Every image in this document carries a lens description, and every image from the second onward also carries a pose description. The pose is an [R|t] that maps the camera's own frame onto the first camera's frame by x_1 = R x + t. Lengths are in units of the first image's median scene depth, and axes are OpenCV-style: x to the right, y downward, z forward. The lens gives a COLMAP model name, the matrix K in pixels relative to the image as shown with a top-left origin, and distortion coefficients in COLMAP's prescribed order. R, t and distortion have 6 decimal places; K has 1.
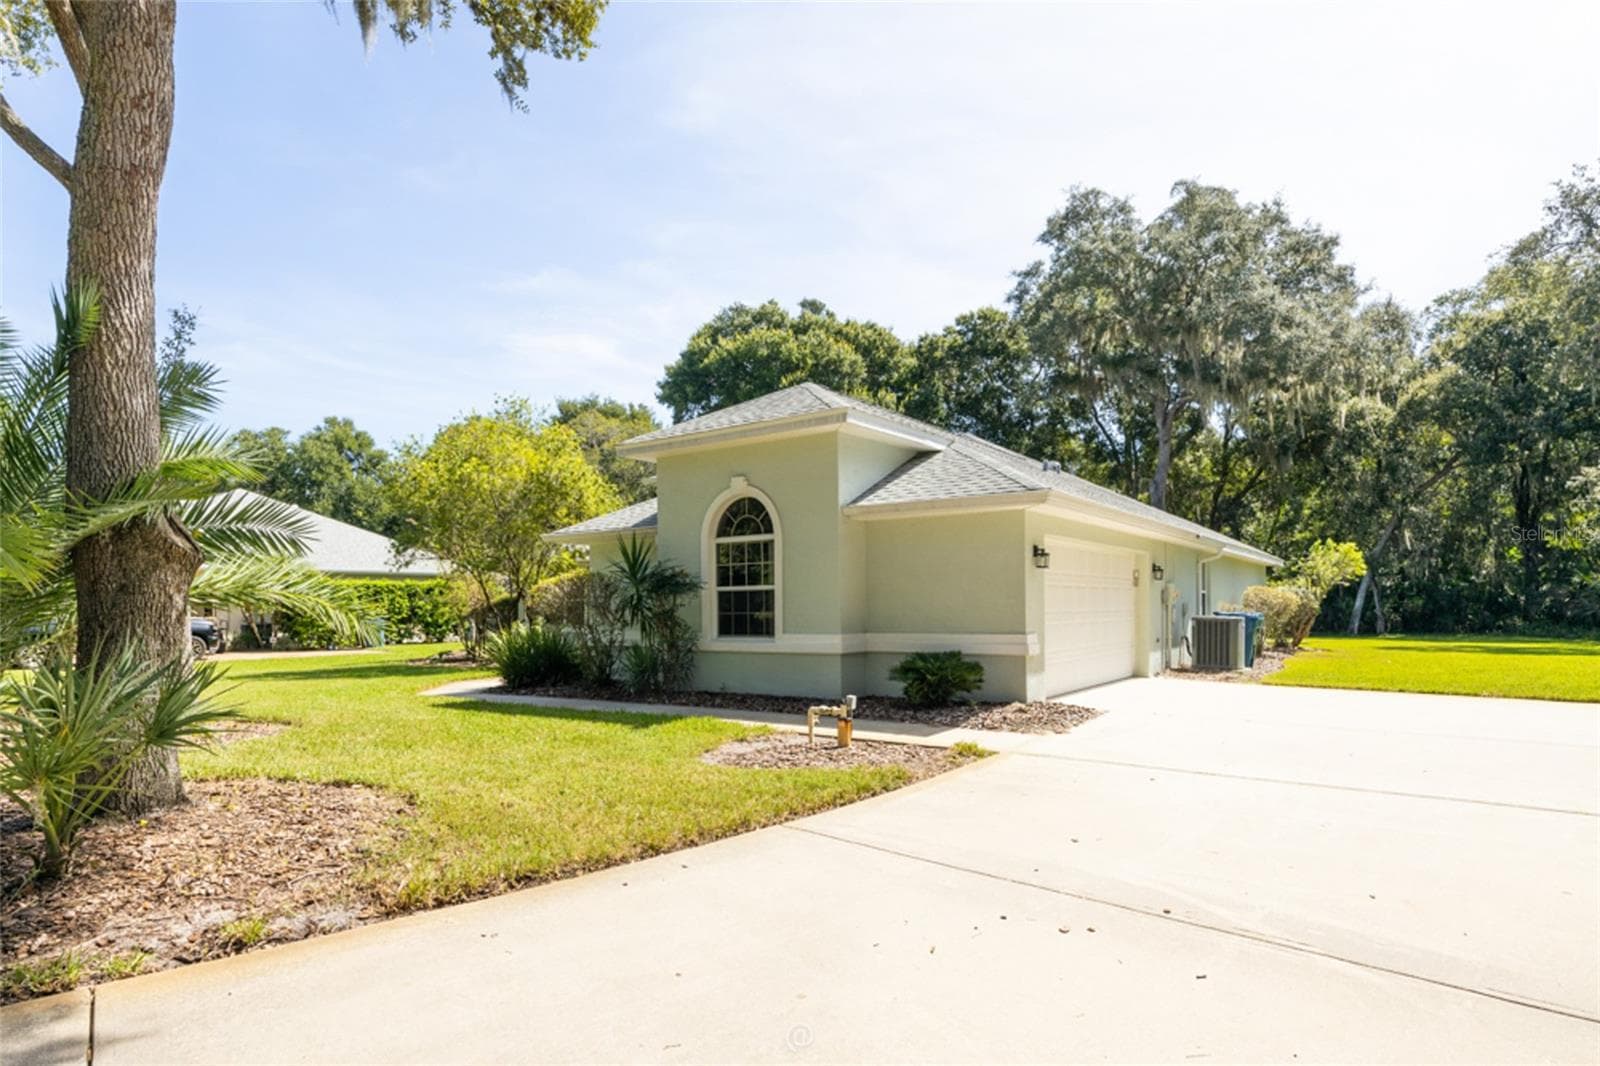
lens RADIAL K [[852.2, 0, 840.5], [0, 852.2, 606.6], [0, 0, 1]] dist [-0.001298, -0.002123]
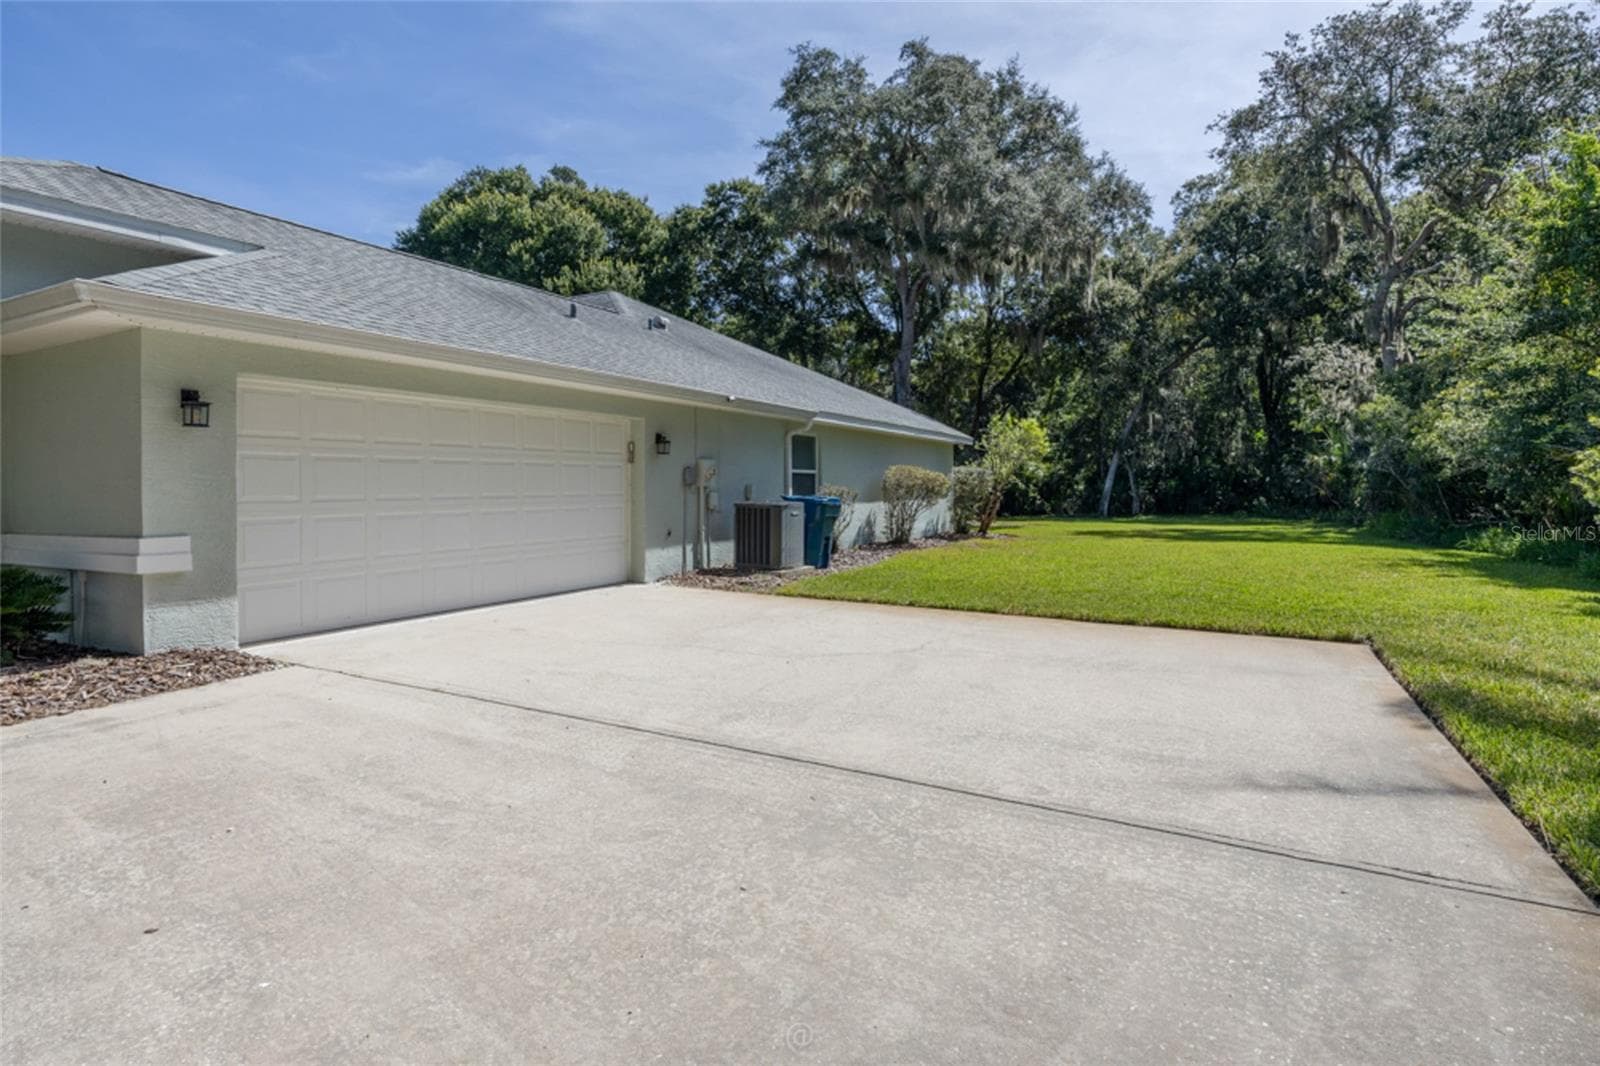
lens RADIAL K [[794.3, 0, 791.1], [0, 794.3, 488.4], [0, 0, 1]] dist [0.000404, -0.001454]
pose [[0.995989, -0.002770, 0.089433, 0.167627], [0.002849, 0.999996, -0.000755, 0.000034], [-0.089430, 0.001007, 0.995993, 0.112932]]
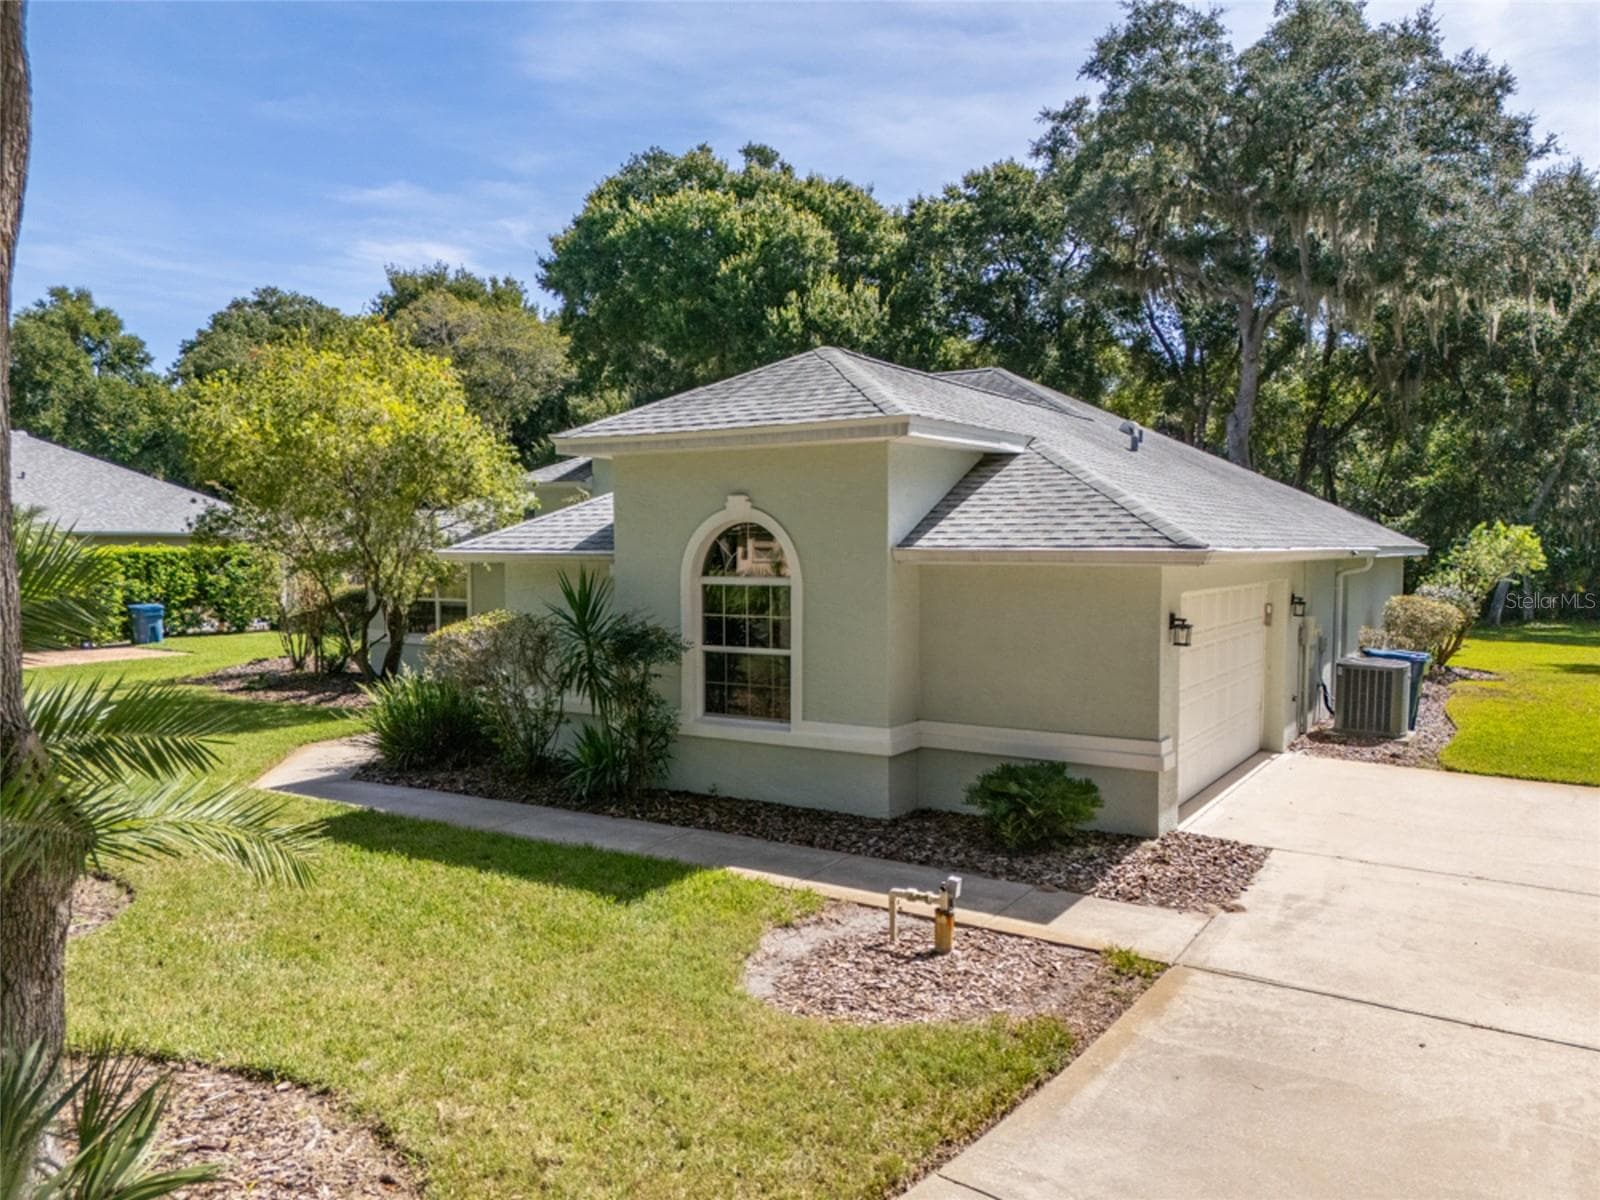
lens RADIAL K [[1154.9, 0, 803.5], [0, 1154.9, 606.9], [0, 0, 1]] dist [0.042905, -0.037274]
pose [[0.999474, 0.006208, 0.031823, -0.030148], [-0.007942, 0.998473, 0.054665, -0.035464], [-0.031435, -0.054889, 0.997998, 0.013749]]
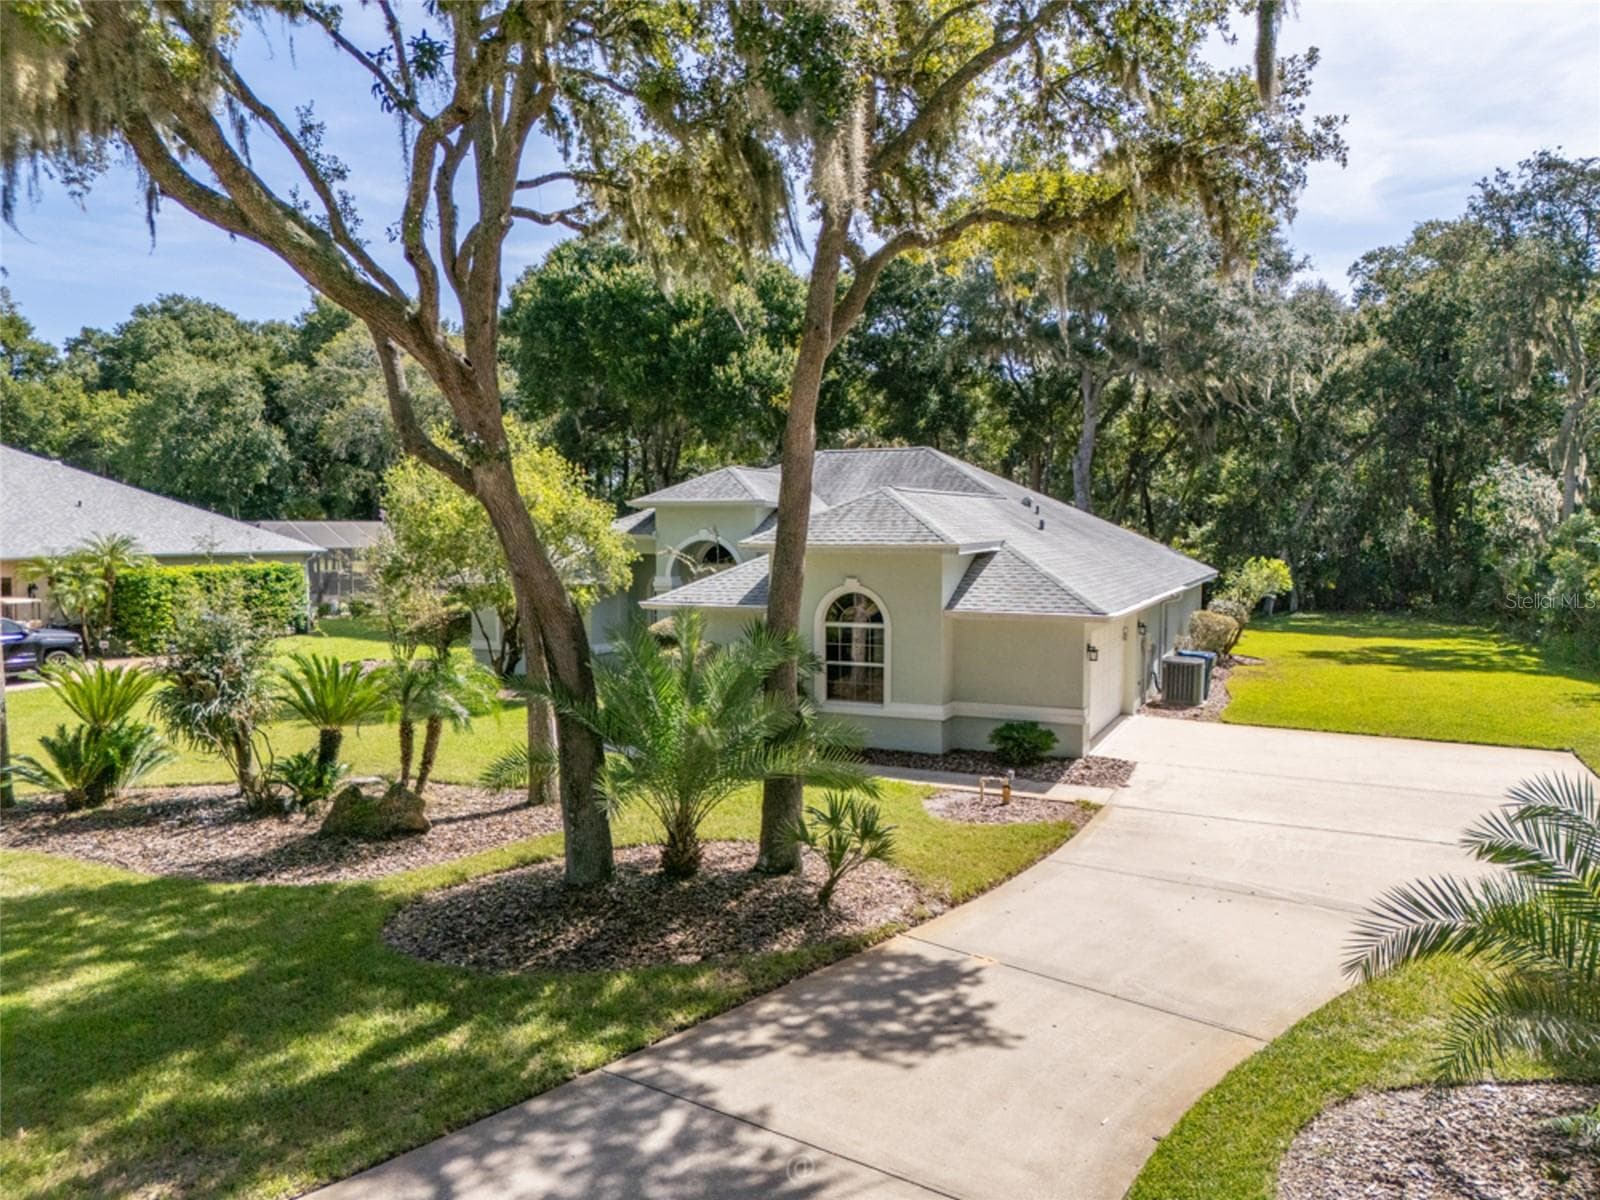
lens RADIAL K [[1154.9, 0, 791.4], [0, 1154.9, 615.2], [0, 0, 1]] dist [0.042905, -0.037274]
pose [[0.986182, -0.004920, 0.165594, -0.155761], [-0.008354, 0.996811, 0.079363, -0.073469], [-0.165456, -0.079650, 0.982995, -0.213051]]
